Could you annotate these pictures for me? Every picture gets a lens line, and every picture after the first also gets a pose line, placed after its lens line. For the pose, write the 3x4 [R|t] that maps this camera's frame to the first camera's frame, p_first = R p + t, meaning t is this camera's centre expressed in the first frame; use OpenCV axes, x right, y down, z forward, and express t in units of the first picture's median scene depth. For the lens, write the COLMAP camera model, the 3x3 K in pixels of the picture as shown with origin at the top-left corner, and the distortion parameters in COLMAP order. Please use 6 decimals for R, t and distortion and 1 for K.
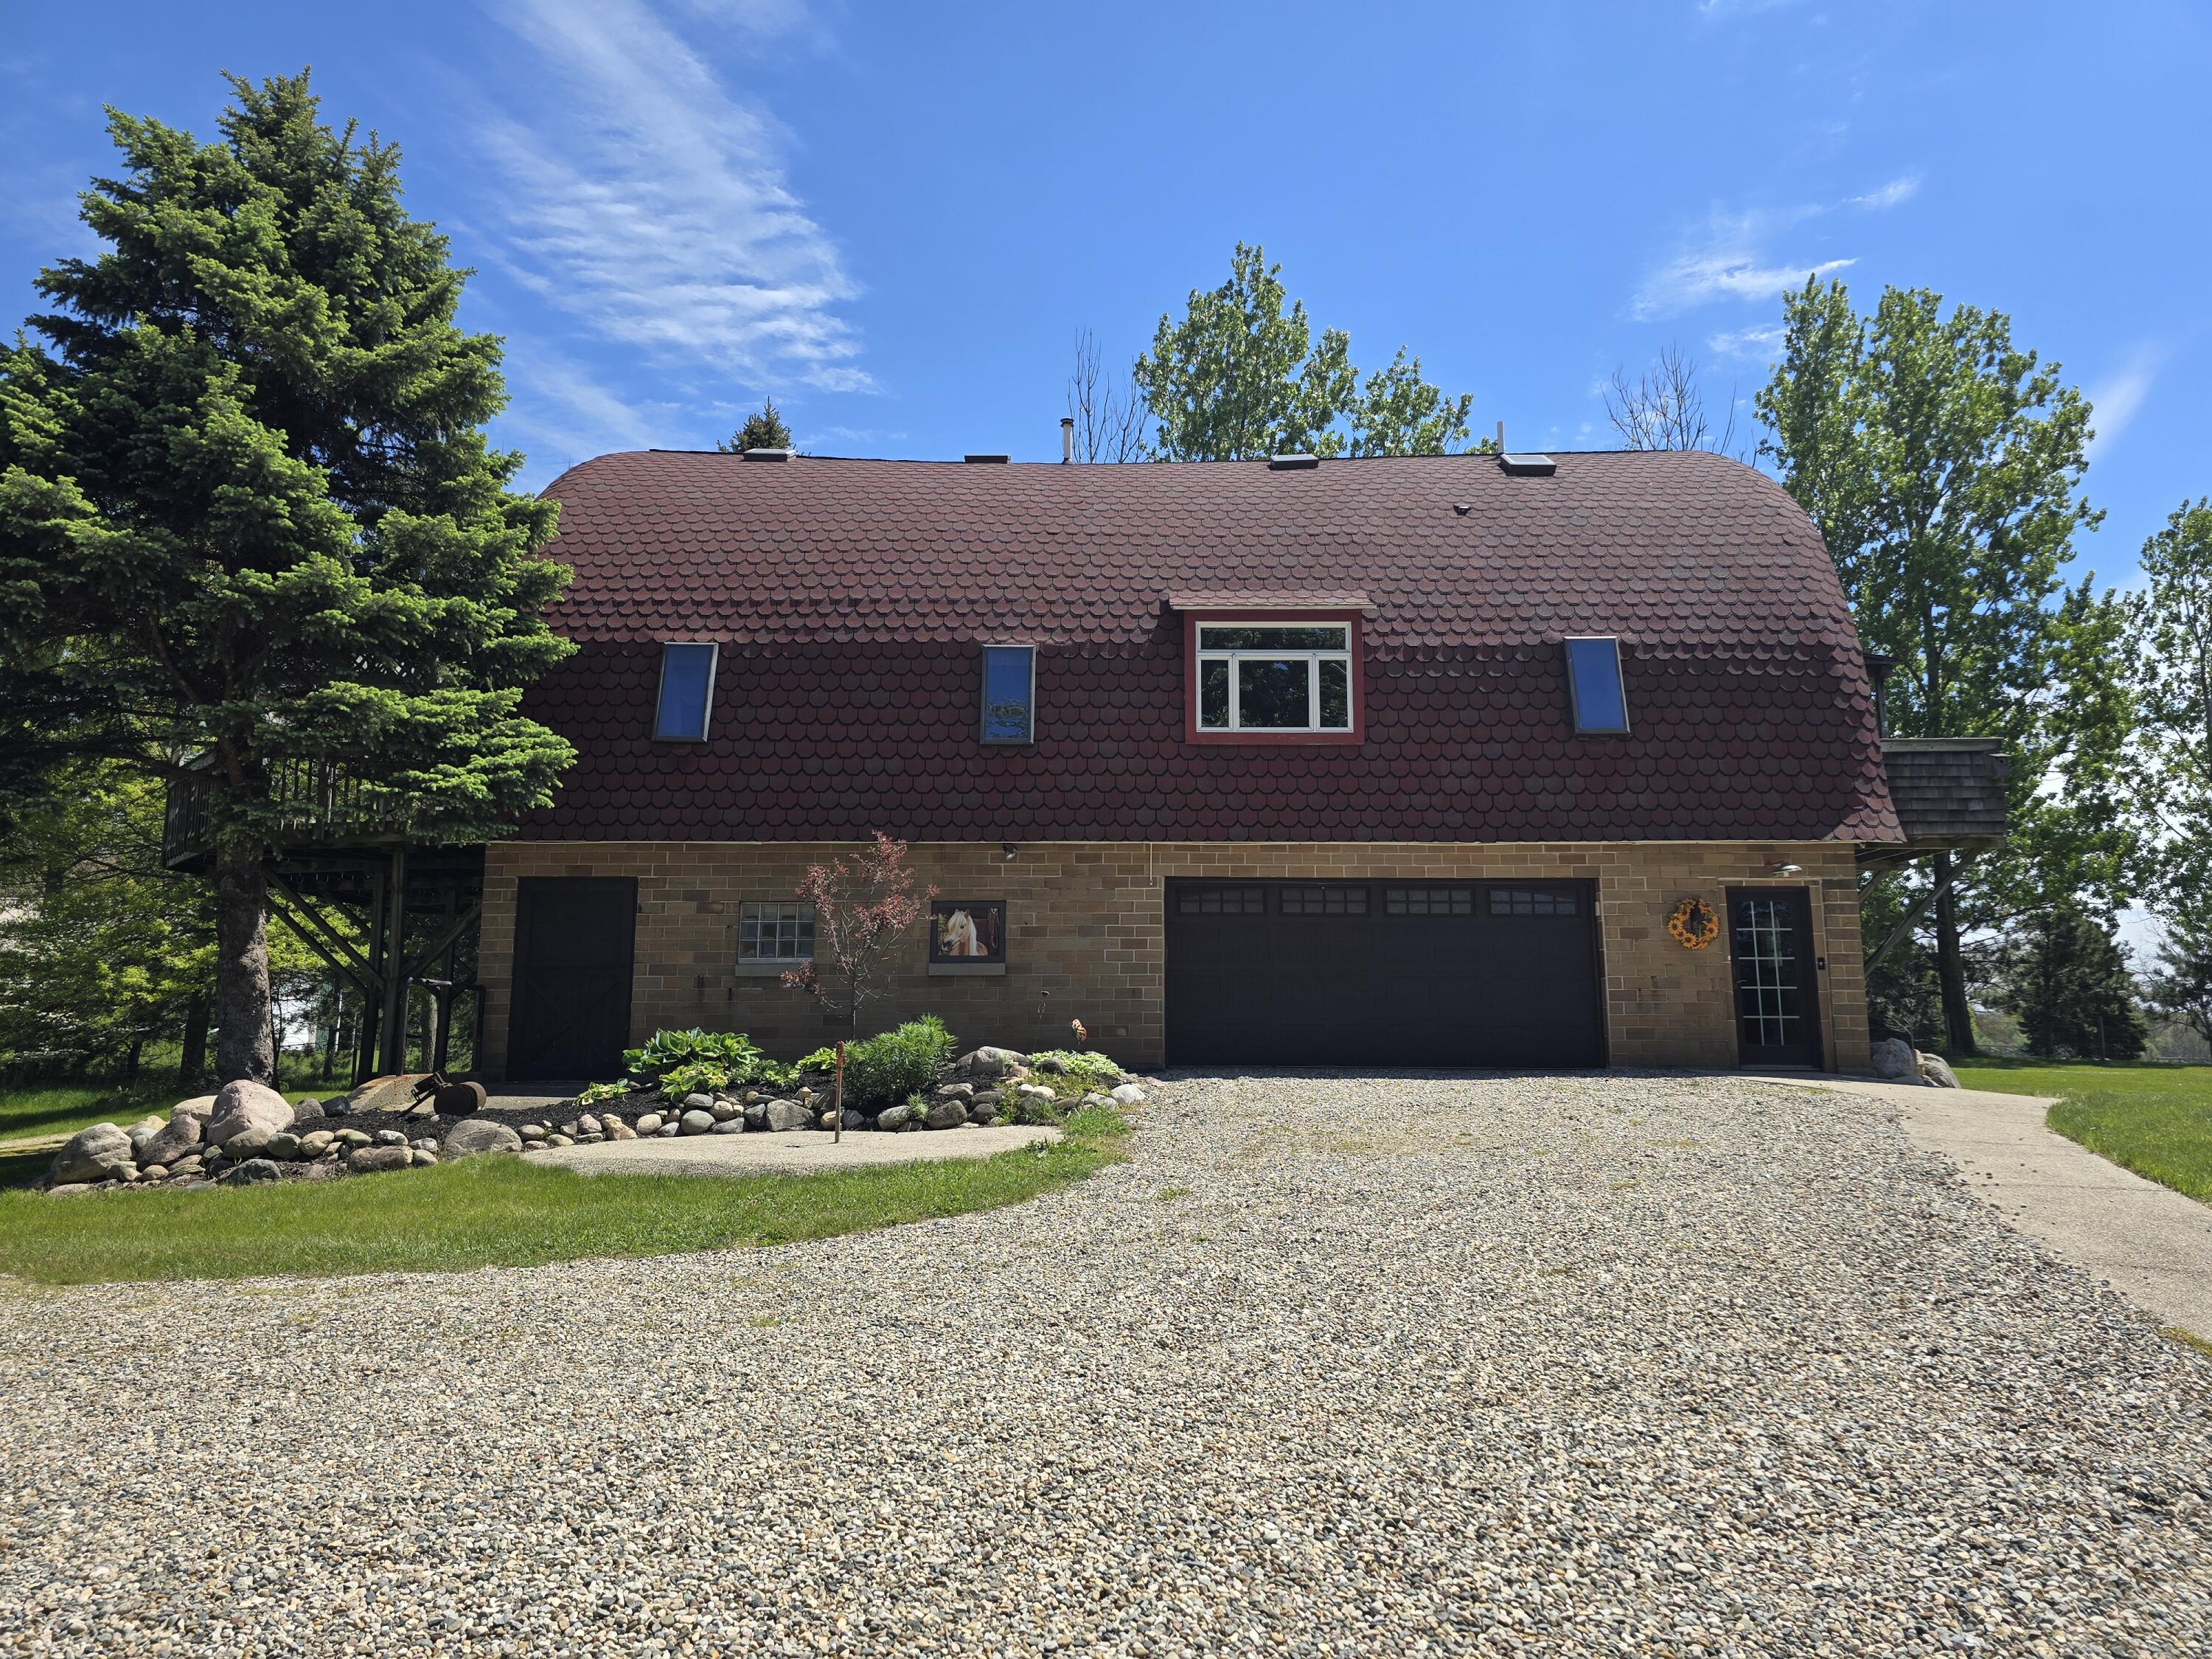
lens RADIAL K [[1482.9, 0, 1105.6], [0, 1482.9, 827.4], [0, 0, 1]] dist [0.011804, 0.000688]
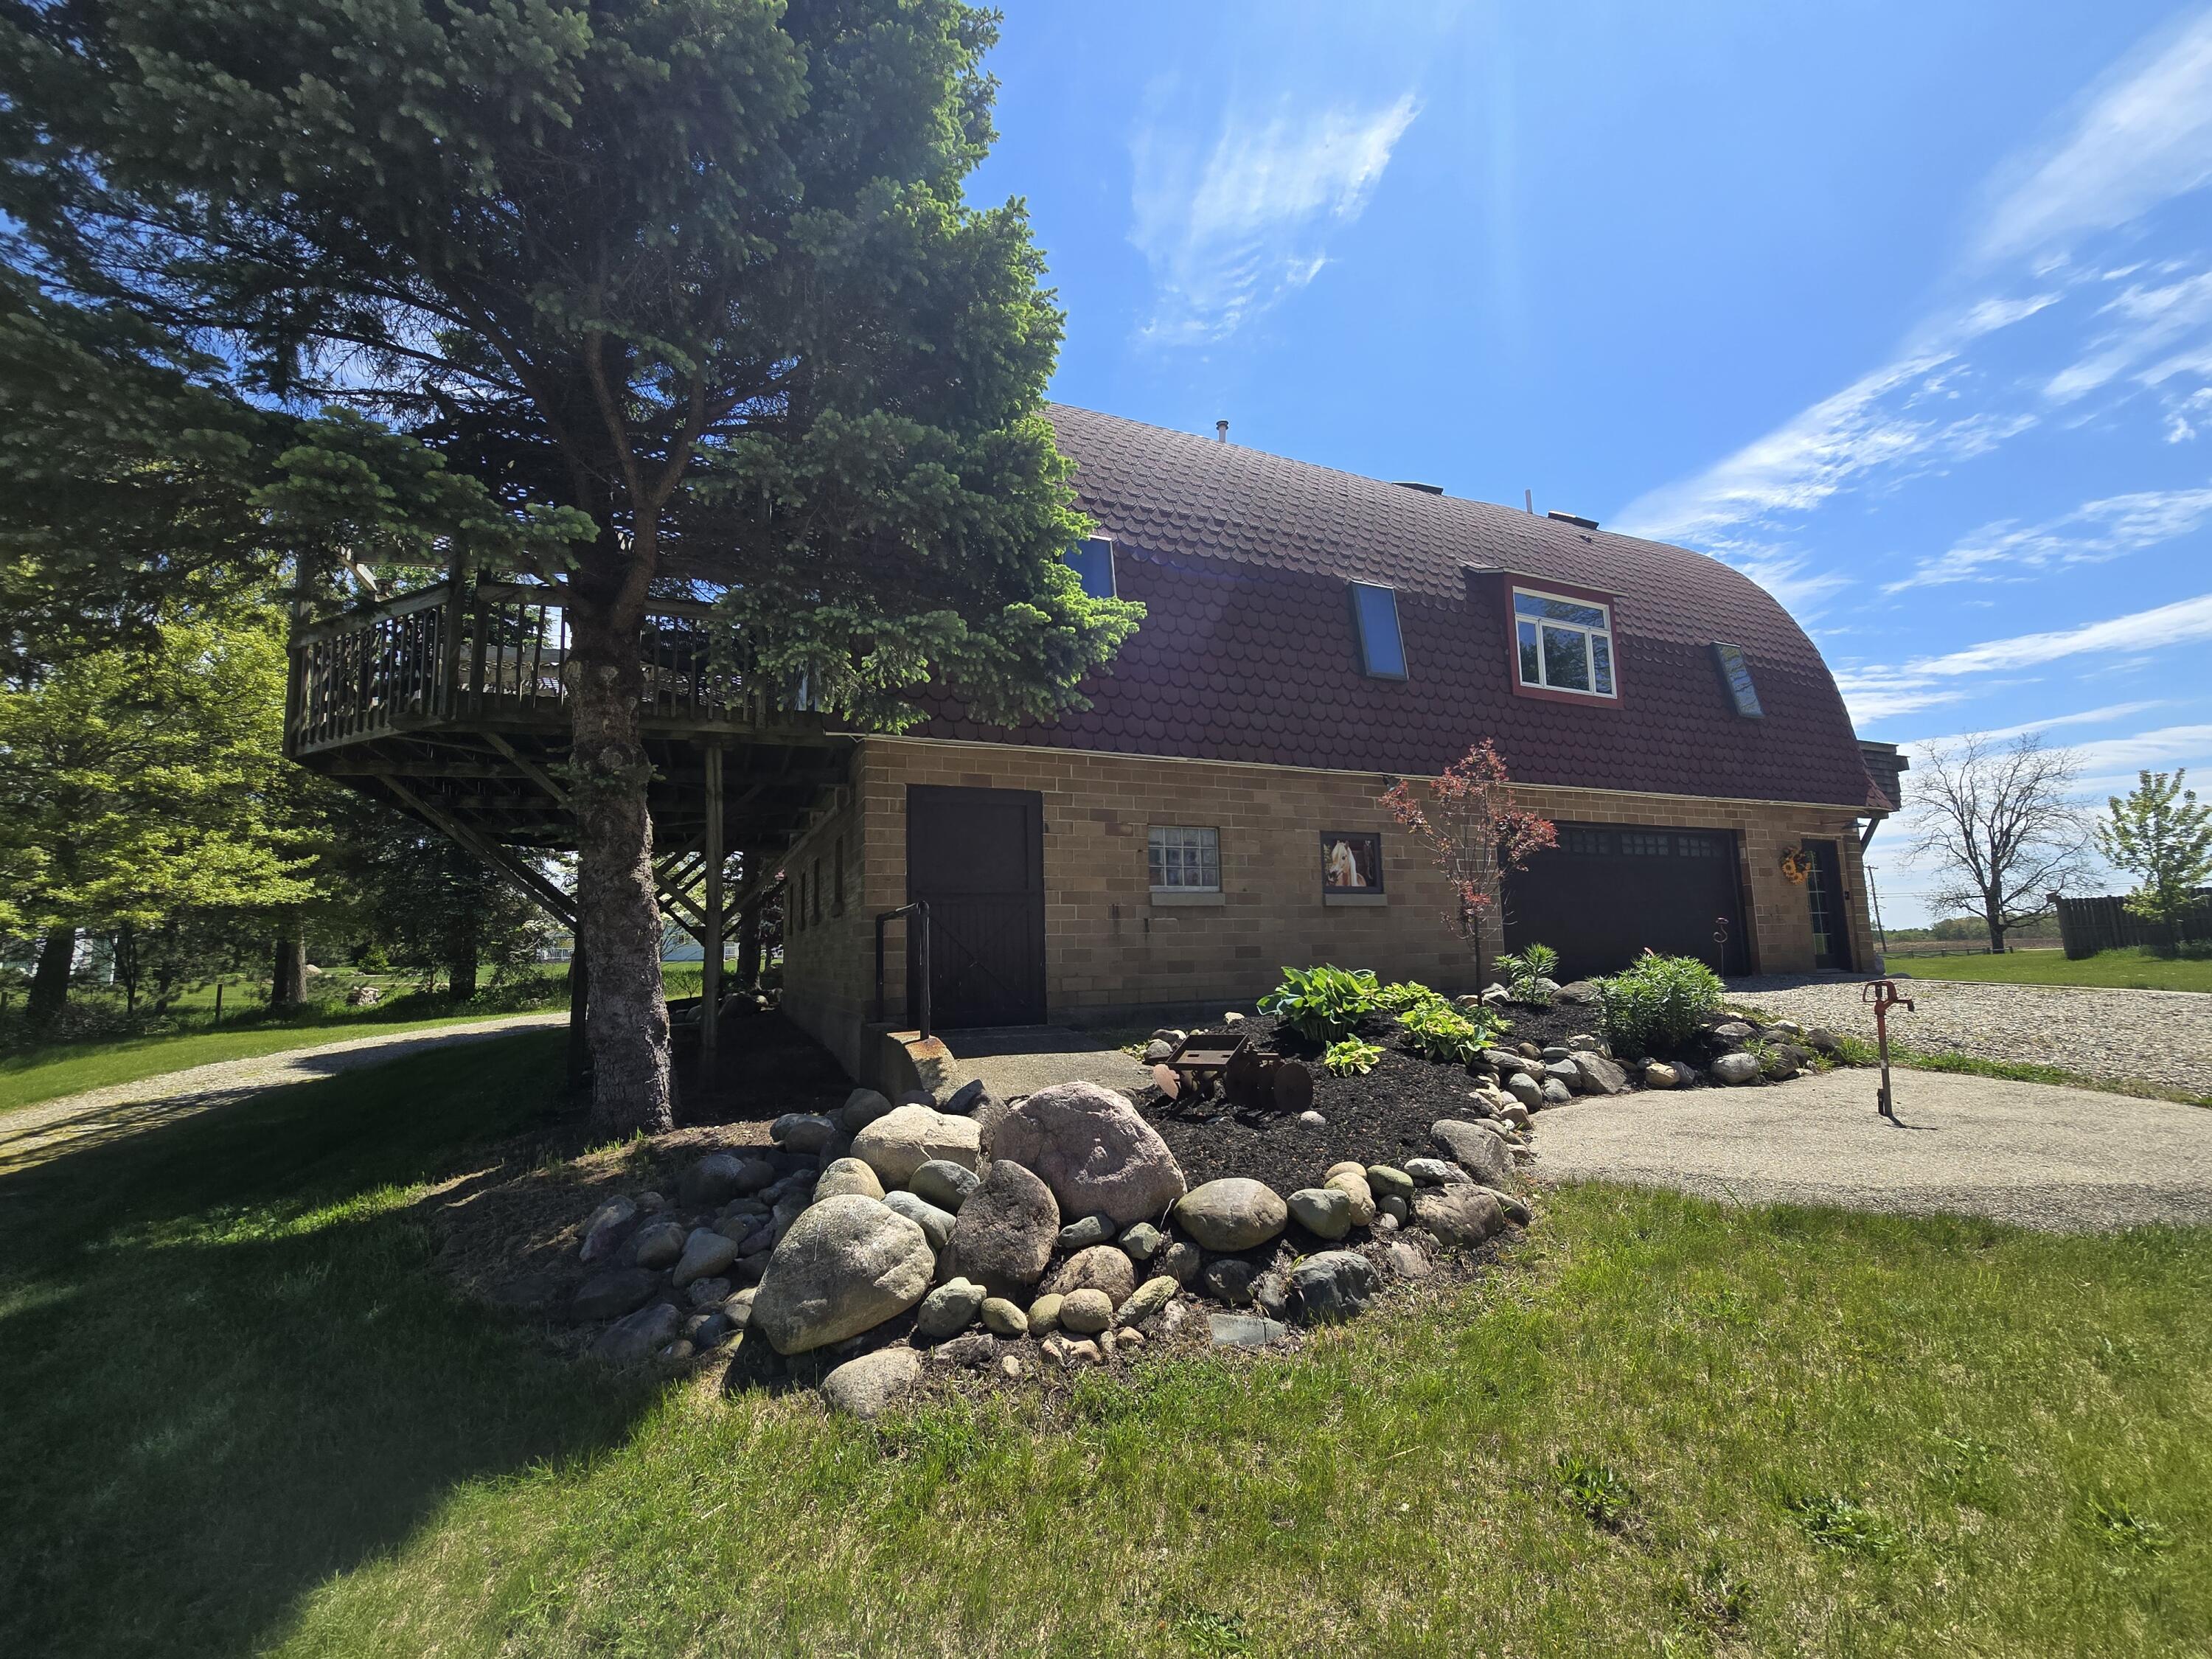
lens RADIAL K [[887.9, 0, 1100.0], [0, 887.9, 828.6], [0, 0, 1]] dist [-0.001877, -0.000100]
pose [[0.922049, 0.033131, 0.385652, -0.475548], [-0.035904, 0.999355, -0.000010, 0.053079], [-0.385404, -0.013837, 0.922644, 0.508993]]
